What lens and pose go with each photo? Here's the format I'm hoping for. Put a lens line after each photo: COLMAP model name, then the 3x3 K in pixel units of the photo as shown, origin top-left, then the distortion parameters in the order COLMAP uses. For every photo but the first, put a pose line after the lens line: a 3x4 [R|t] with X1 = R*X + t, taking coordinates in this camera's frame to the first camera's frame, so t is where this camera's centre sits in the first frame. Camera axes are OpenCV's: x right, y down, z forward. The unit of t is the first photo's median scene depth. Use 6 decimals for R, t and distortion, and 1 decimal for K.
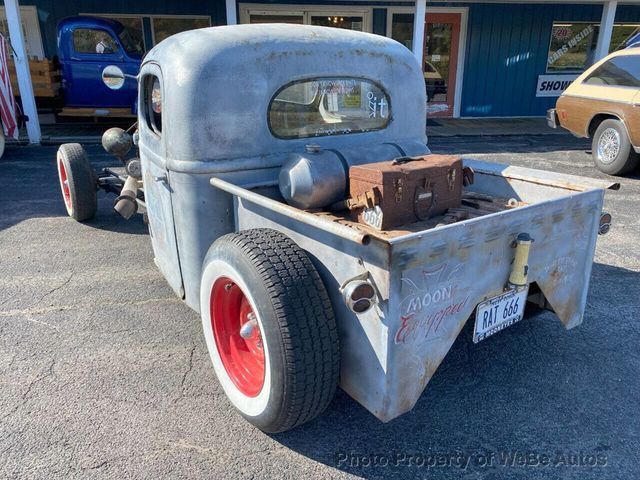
lens RADIAL K [[504.3, 0, 323.3], [0, 504.3, 239.4], [0, 0, 1]] dist [0.069534, -0.104667]
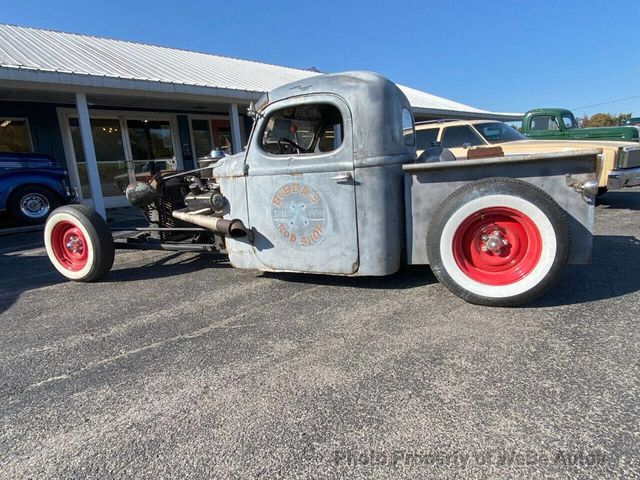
lens RADIAL K [[390.1, 0, 320.8], [0, 390.1, 242.9], [0, 0, 1]] dist [0.073306, -0.078012]
pose [[0.811828, -0.164371, 0.560283, -1.066527], [0.248794, 0.965471, -0.077252, 0.119021], [-0.528239, 0.202110, 0.824691, 0.256332]]
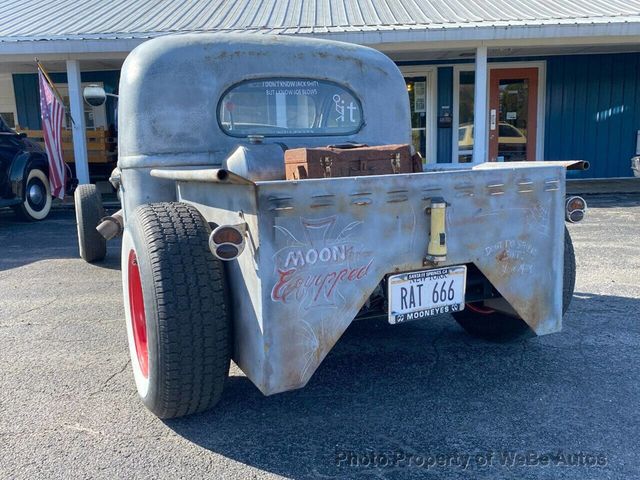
lens RADIAL K [[564.3, 0, 320.0], [0, 564.3, 240.0], [0, 0, 1]] dist [0.118948, -0.234081]
pose [[0.985763, -0.004983, -0.168066, 0.290335], [-0.023562, 0.985604, -0.167421, 0.193693], [0.166481, 0.168997, 0.971455, -0.003295]]
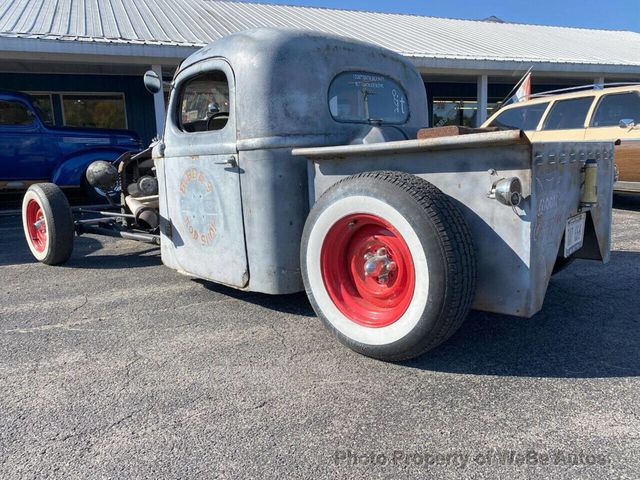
lens RADIAL K [[504.3, 0, 323.3], [0, 504.3, 239.4], [0, 0, 1]] dist [0.069534, -0.104667]
pose [[0.970984, -0.074581, 0.227219, -0.415560], [0.112676, 0.980731, -0.159596, 0.242027], [-0.210938, 0.180568, 0.960677, 0.003021]]
